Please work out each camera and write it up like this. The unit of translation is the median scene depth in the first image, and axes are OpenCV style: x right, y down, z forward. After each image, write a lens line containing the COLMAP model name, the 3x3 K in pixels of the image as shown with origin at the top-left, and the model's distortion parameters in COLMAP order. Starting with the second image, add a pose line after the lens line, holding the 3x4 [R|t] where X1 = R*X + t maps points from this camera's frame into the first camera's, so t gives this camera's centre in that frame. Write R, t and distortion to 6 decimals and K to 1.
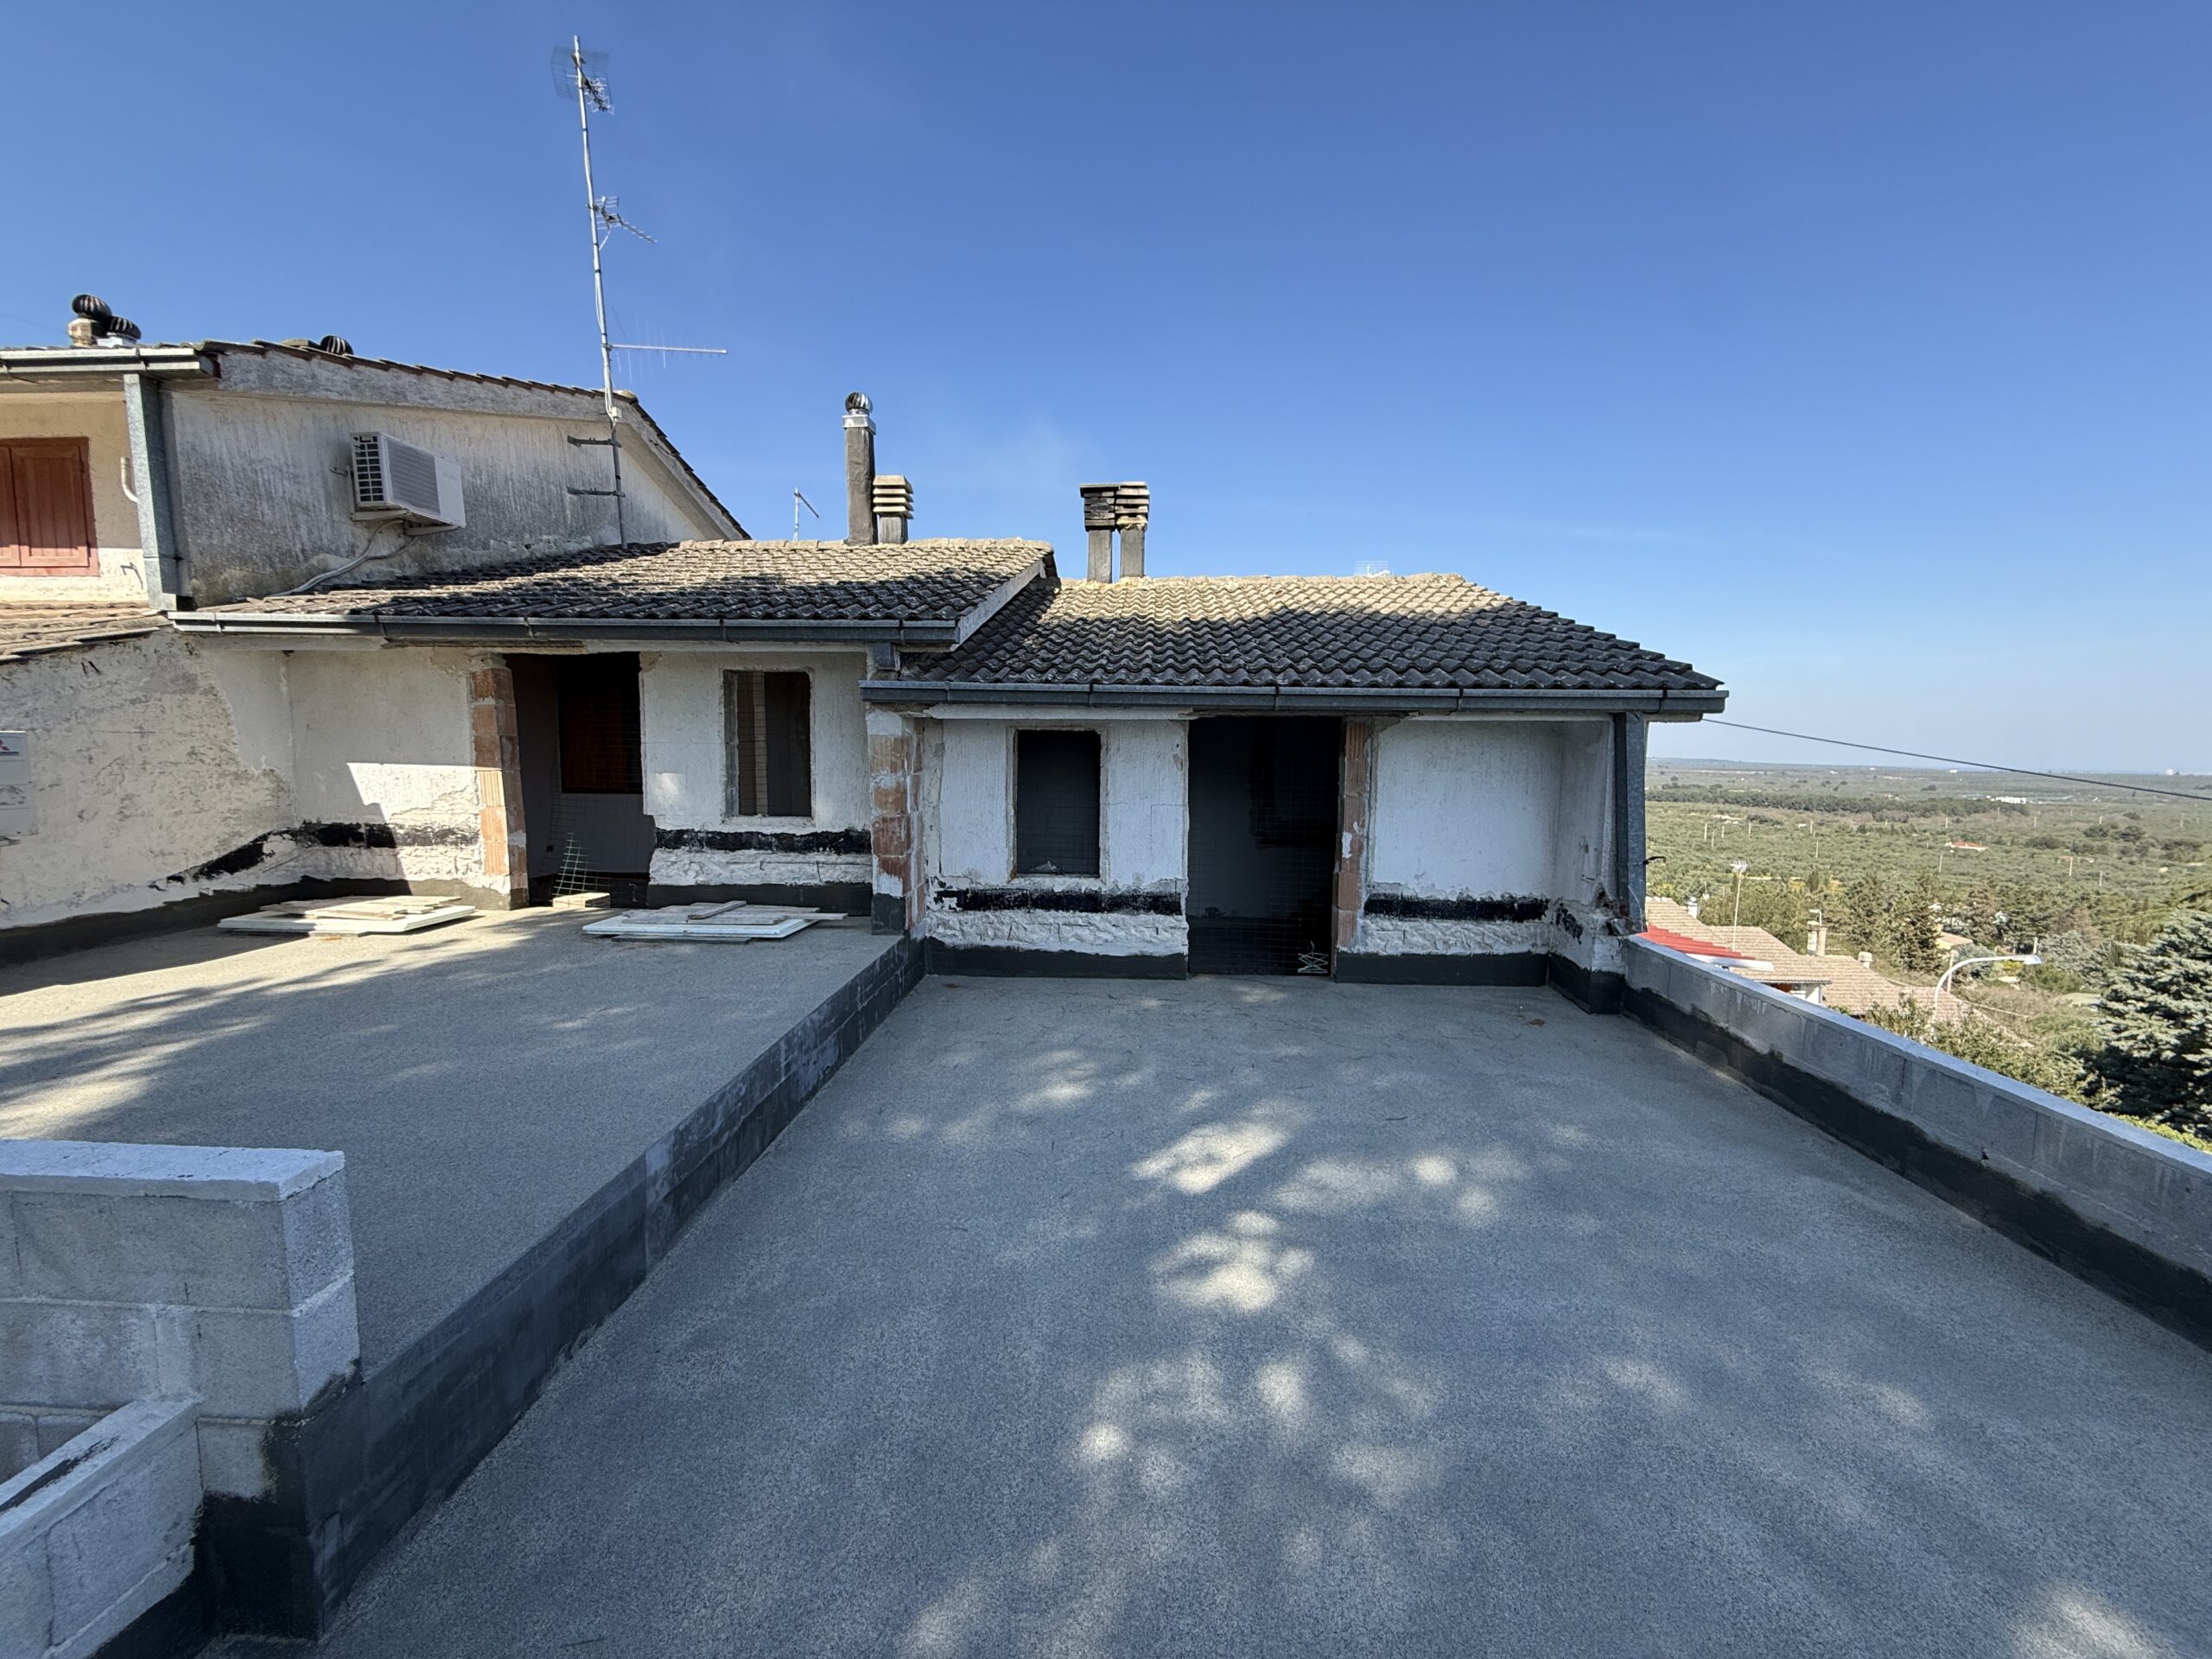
lens RADIAL K [[880.2, 0, 1098.9], [0, 880.2, 826.7], [0, 0, 1]] dist [-0.001153, 0.000356]
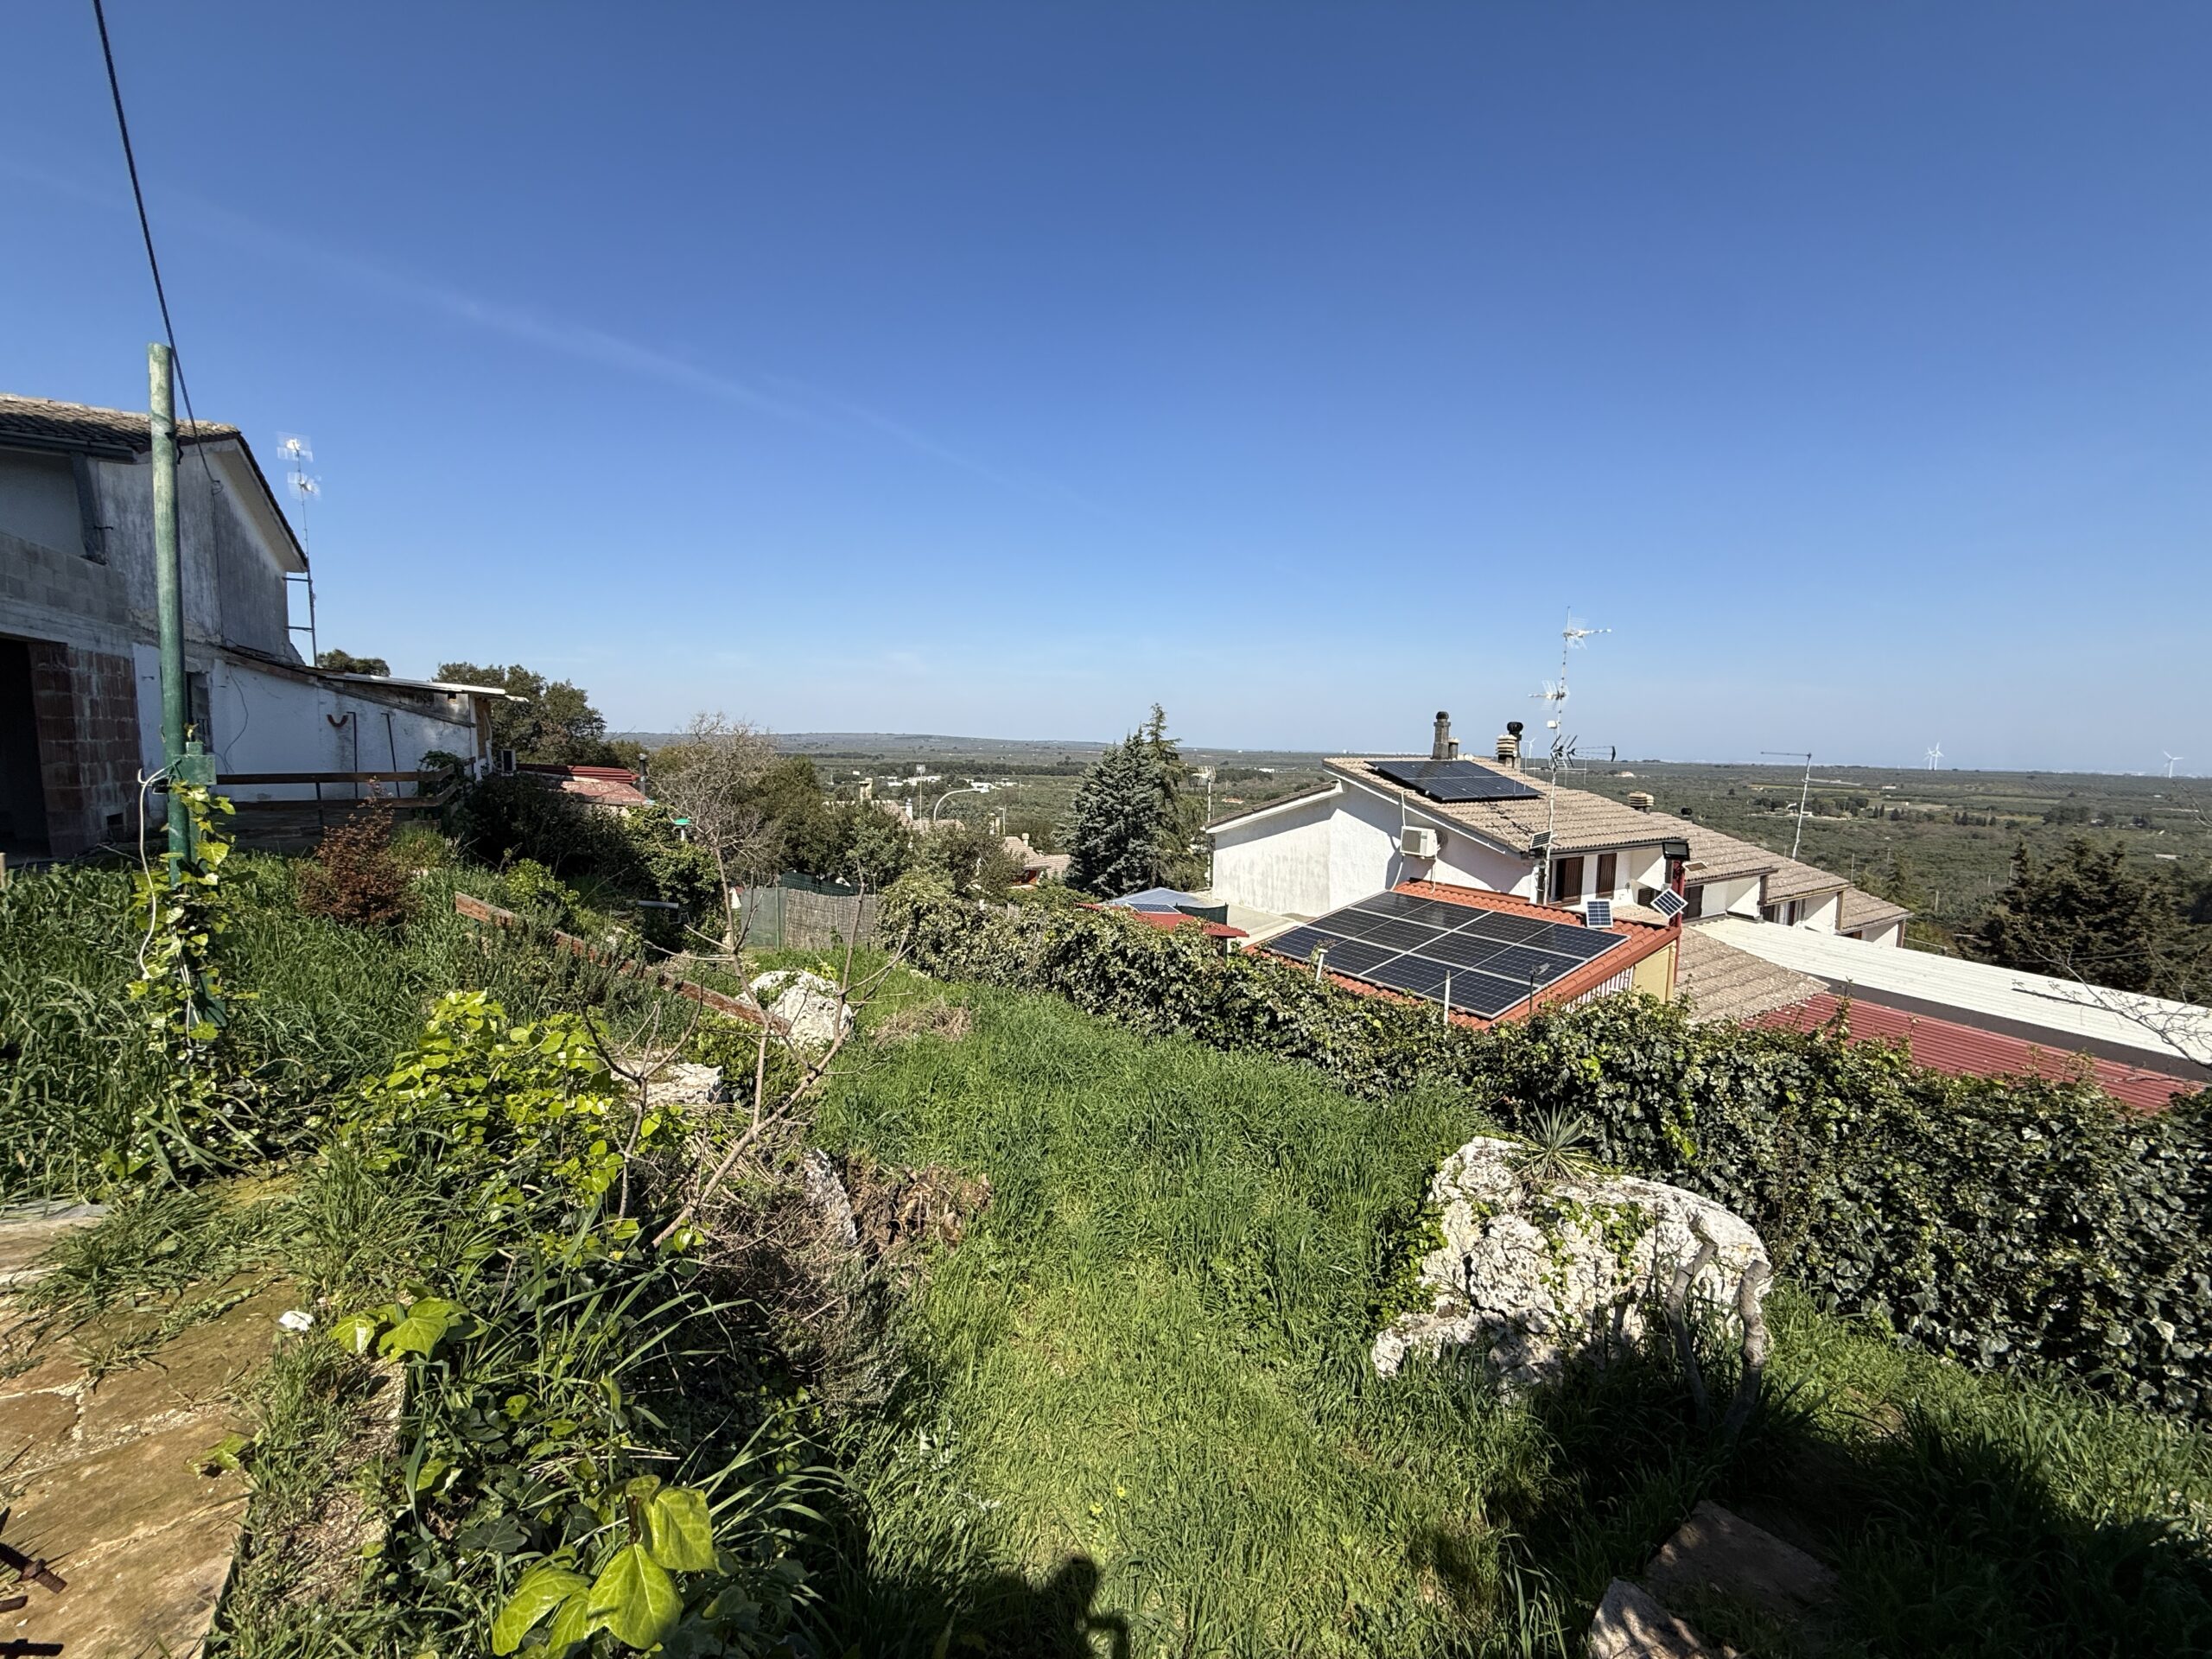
lens RADIAL K [[880.2, 0, 1099.9], [0, 880.2, 829.1], [0, 0, 1]] dist [-0.001153, 0.000356]
pose [[0.819710, -0.053844, 0.570242, 1.132907], [0.041126, 0.998535, 0.035168, 0.654491], [-0.571301, -0.005376, 0.820723, -1.737259]]
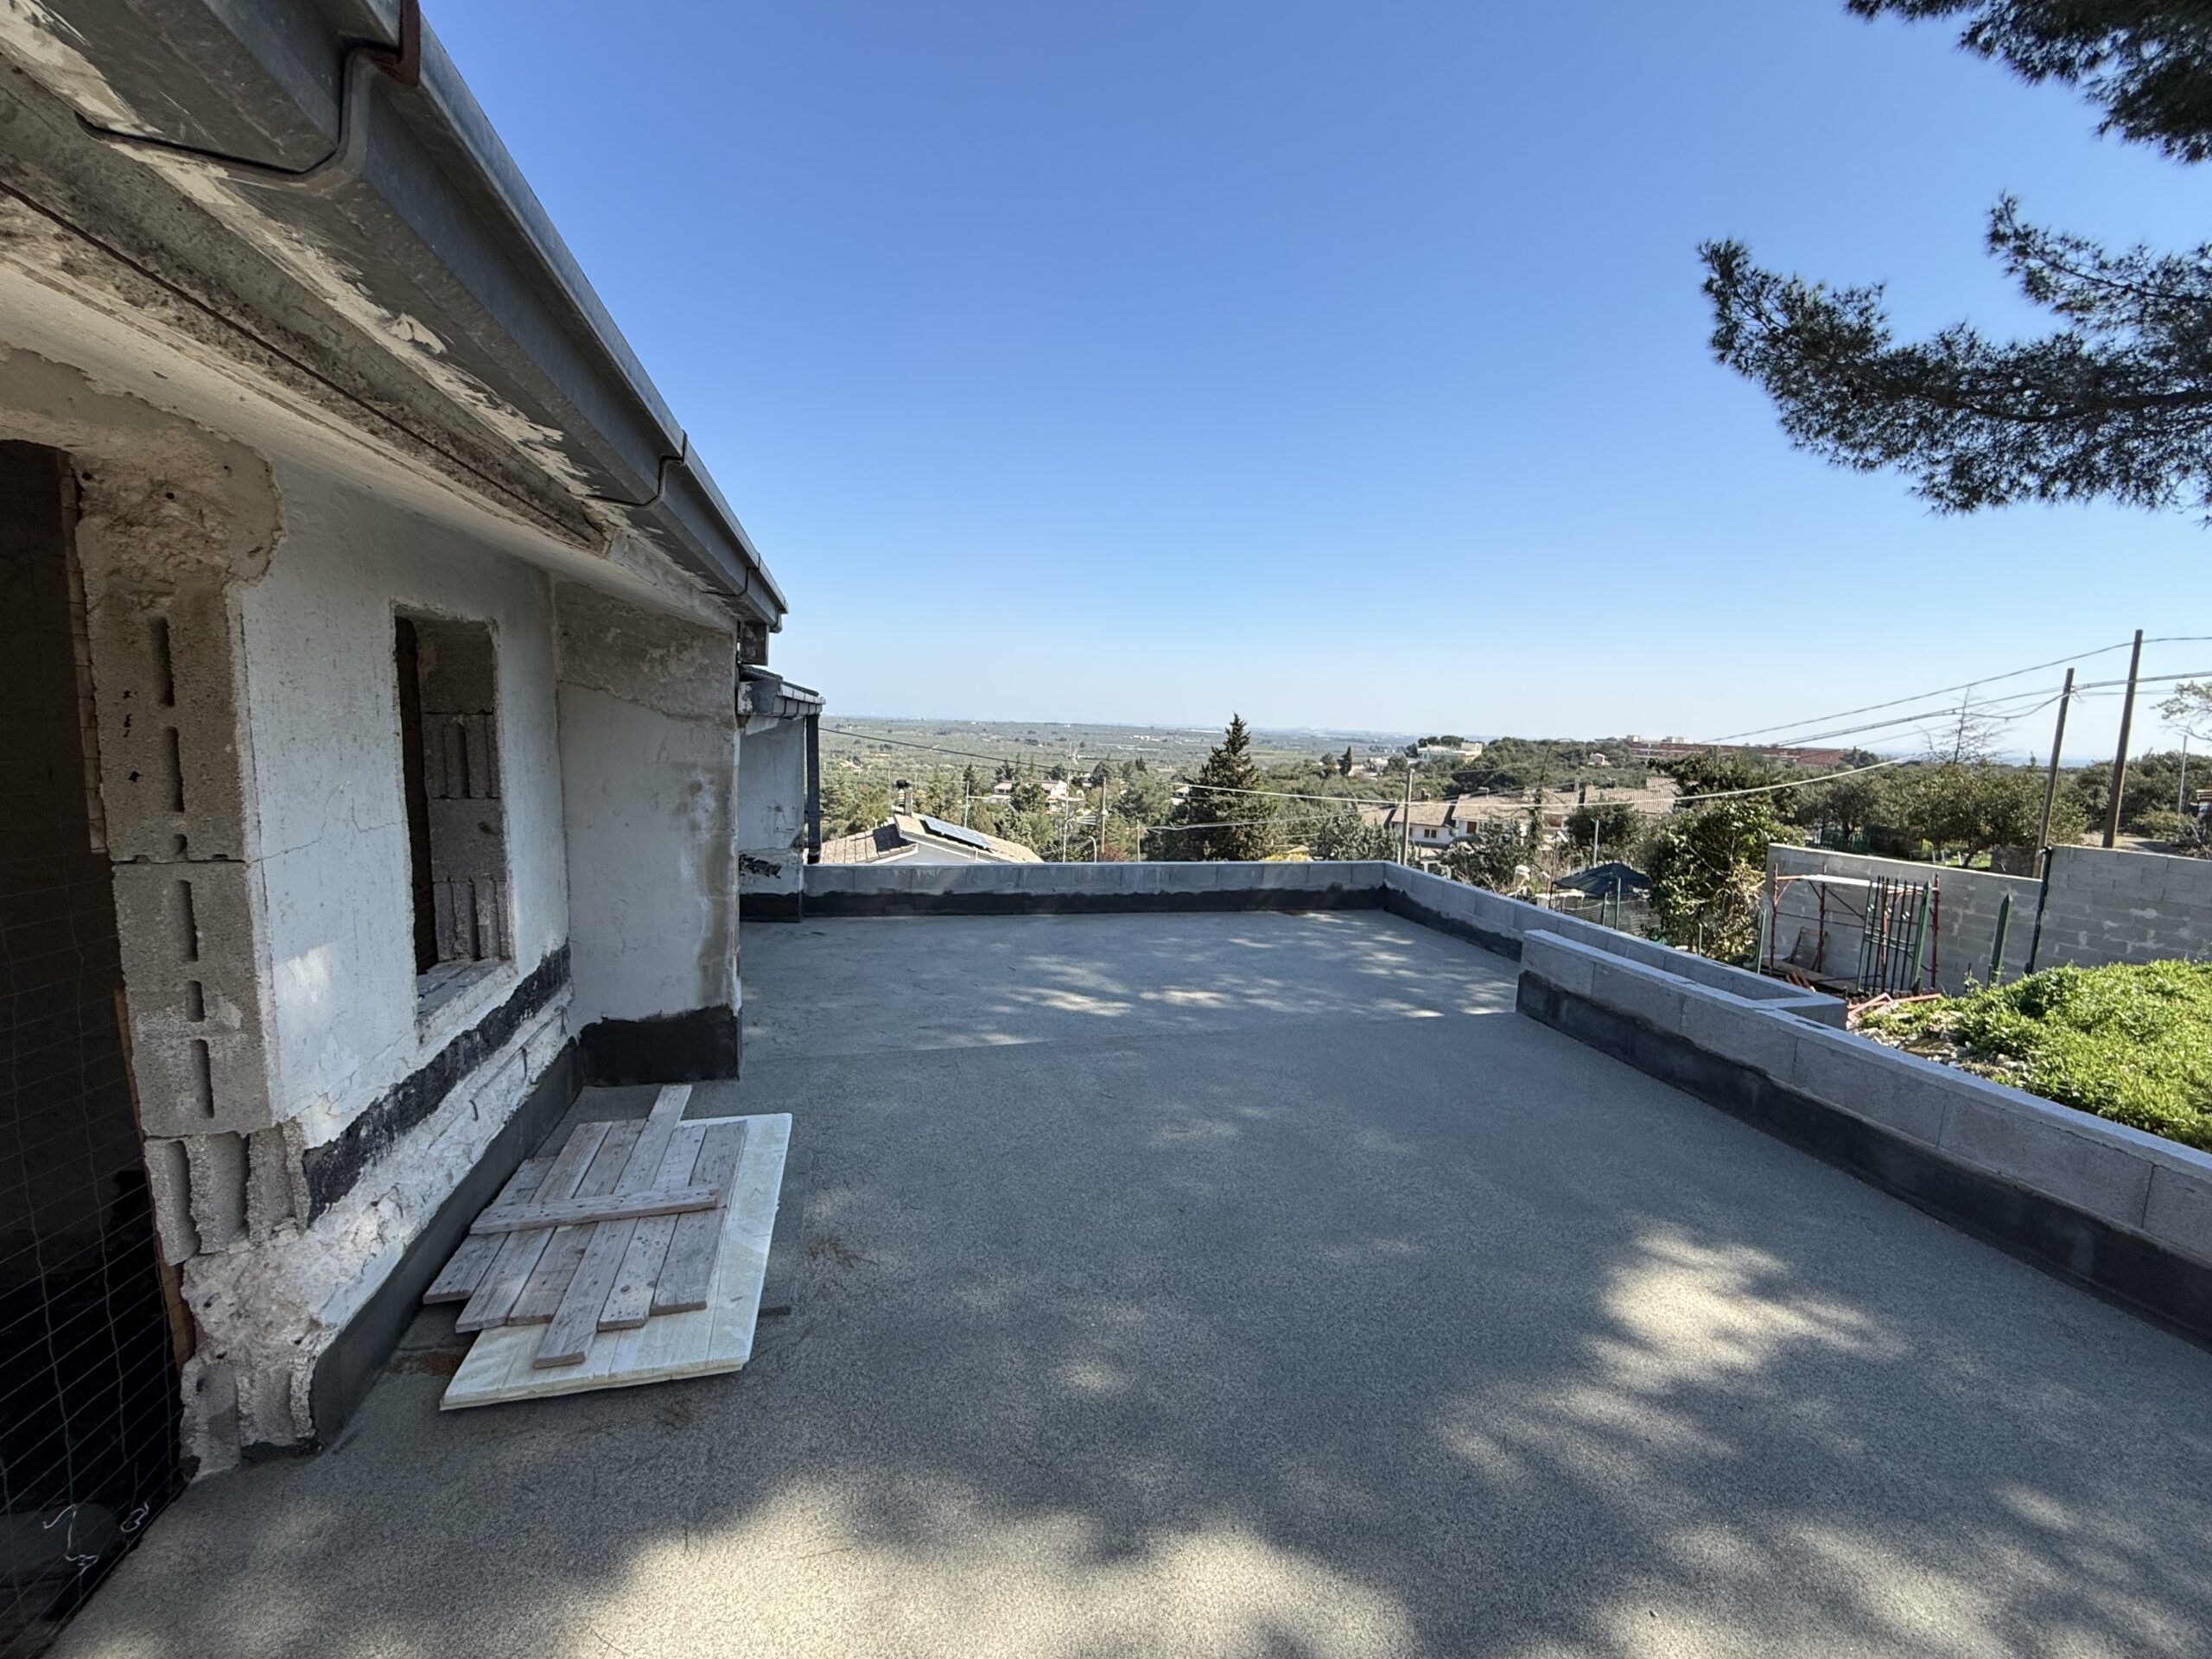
lens RADIAL K [[880.2, 0, 1101.3], [0, 880.2, 859.0], [0, 0, 1]] dist [-0.001153, 0.000356]
pose [[-0.304396, -0.174424, 0.936440, -0.846796], [0.042468, 0.979629, 0.196273, -0.137422], [-0.951598, 0.099514, -0.290788, 0.850433]]
